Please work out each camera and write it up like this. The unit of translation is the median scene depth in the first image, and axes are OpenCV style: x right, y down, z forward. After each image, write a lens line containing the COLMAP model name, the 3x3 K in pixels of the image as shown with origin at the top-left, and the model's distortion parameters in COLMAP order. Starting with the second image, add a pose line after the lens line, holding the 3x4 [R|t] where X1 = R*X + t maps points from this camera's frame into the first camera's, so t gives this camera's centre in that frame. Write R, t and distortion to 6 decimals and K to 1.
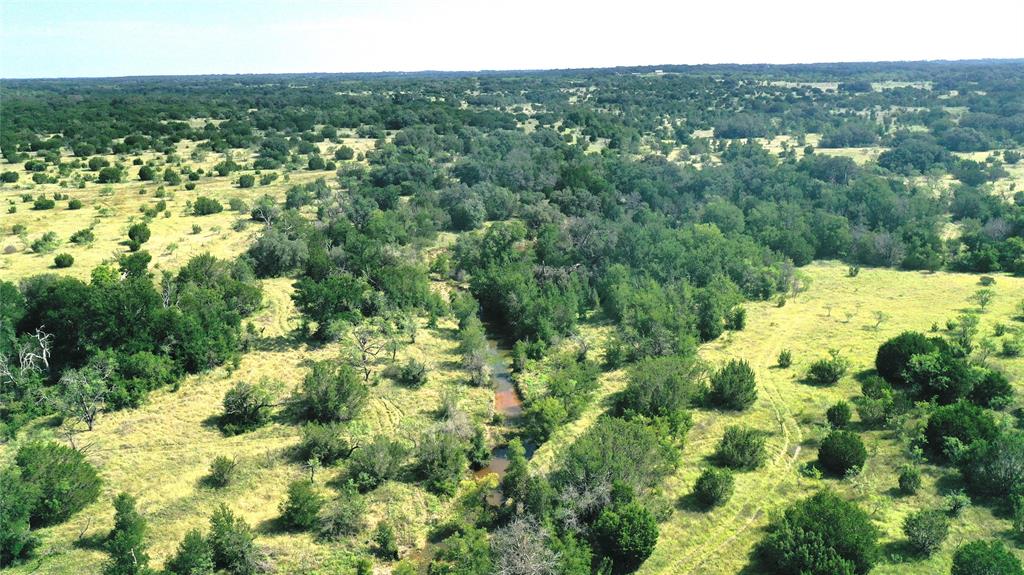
lens RADIAL K [[818.8, 0, 511.8], [0, 818.8, 286.9], [0, 0, 1]] dist [0.015388, 0.008312]
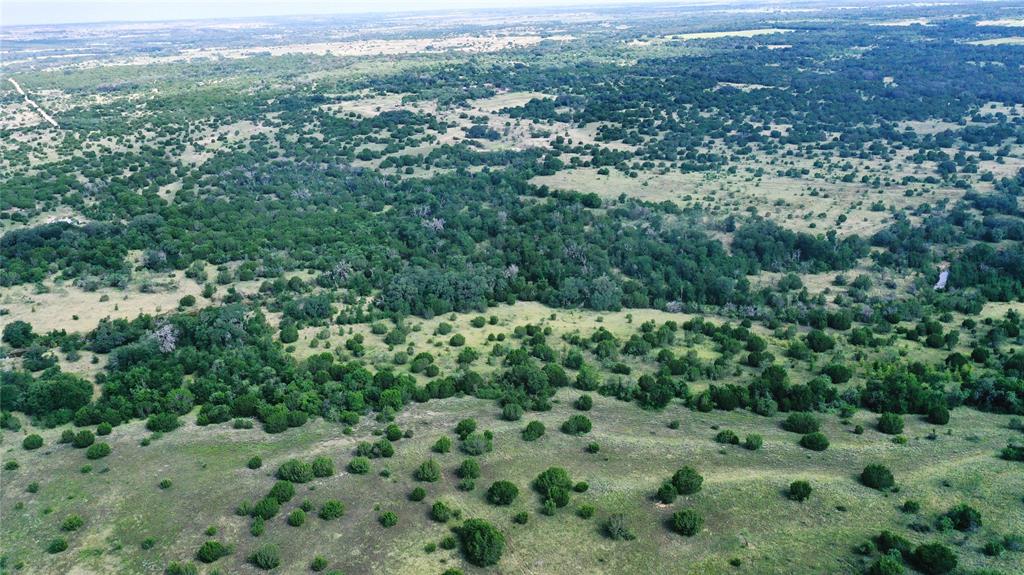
lens RADIAL K [[818.8, 0, 512.4], [0, 818.8, 289.7], [0, 0, 1]] dist [0.015388, 0.008312]
pose [[0.630970, 0.249603, -0.734558, 0.931551], [-0.172855, 0.968260, 0.180537, -0.146915], [0.756306, 0.013058, 0.654088, -1.624529]]
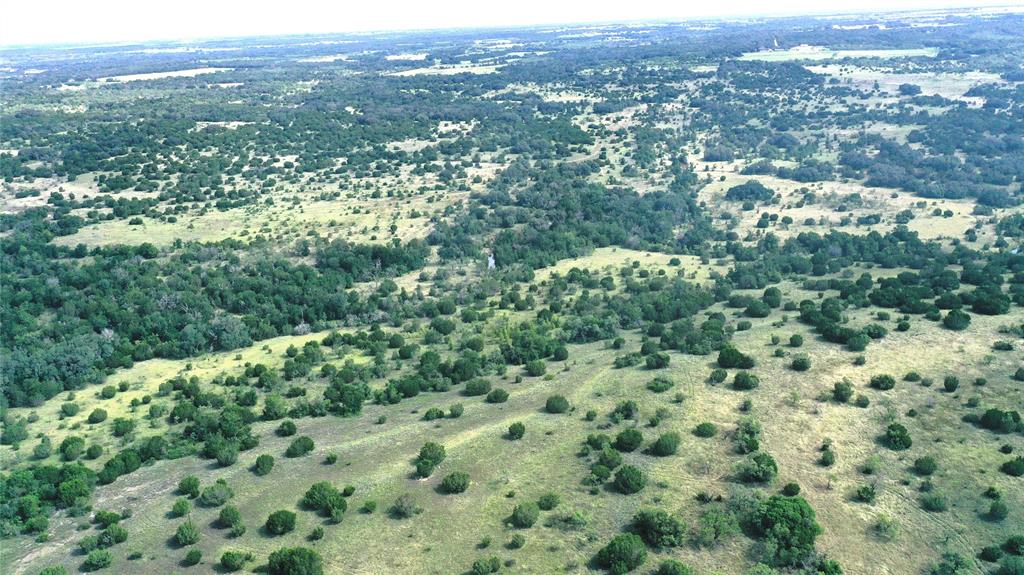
lens RADIAL K [[818.8, 0, 511.0], [0, 818.8, 286.0], [0, 0, 1]] dist [0.015388, 0.008312]
pose [[0.973123, 0.042762, -0.226282, 0.693718], [-0.027557, 0.997171, 0.069935, -0.080362], [0.228632, -0.061820, 0.971548, -1.952118]]
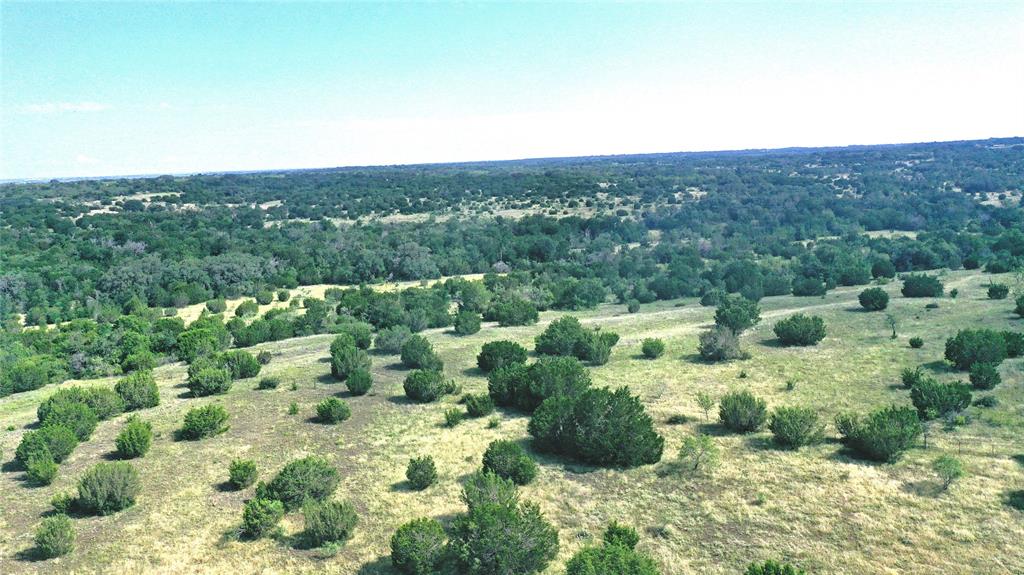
lens RADIAL K [[818.8, 0, 515.6], [0, 818.8, 288.0], [0, 0, 1]] dist [0.015388, 0.008312]
pose [[0.911186, 0.045289, -0.409499, 0.381577], [-0.081908, 0.994012, -0.072321, 0.382733], [0.403772, 0.099439, 0.909439, -1.489076]]
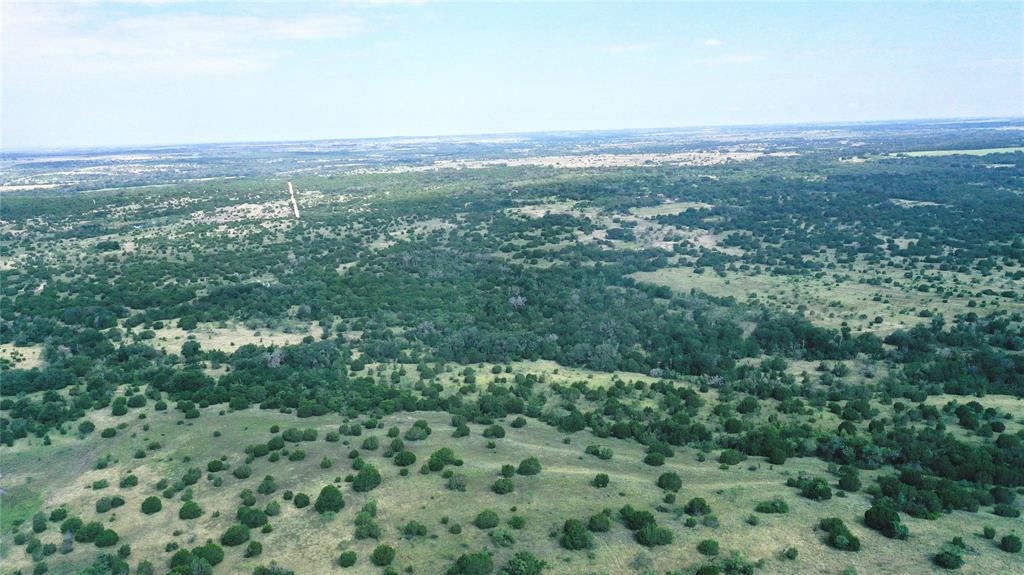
lens RADIAL K [[818.8, 0, 510.8], [0, 818.8, 286.5], [0, 0, 1]] dist [0.015388, 0.008312]
pose [[0.371161, 0.178615, -0.911228, 1.754992], [-0.209711, 0.972095, 0.105127, -0.225738], [0.904578, 0.152076, 0.398261, -1.372930]]
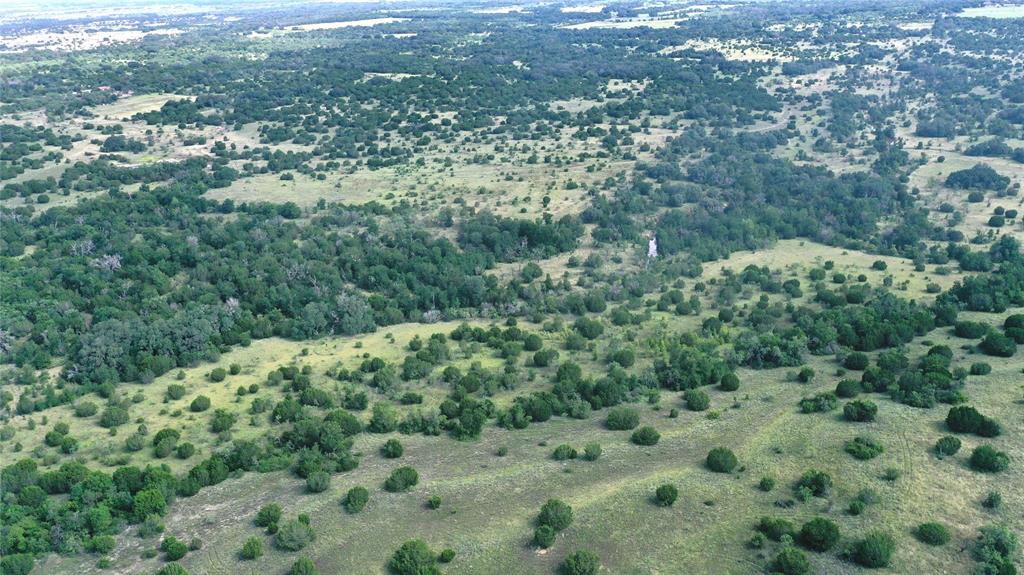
lens RADIAL K [[818.8, 0, 512.5], [0, 818.8, 288.4], [0, 0, 1]] dist [0.015388, 0.008312]
pose [[0.906373, 0.128893, -0.402336, 0.607527], [-0.080495, 0.987565, 0.135042, -0.143292], [0.414739, -0.090012, 0.905477, -1.625157]]
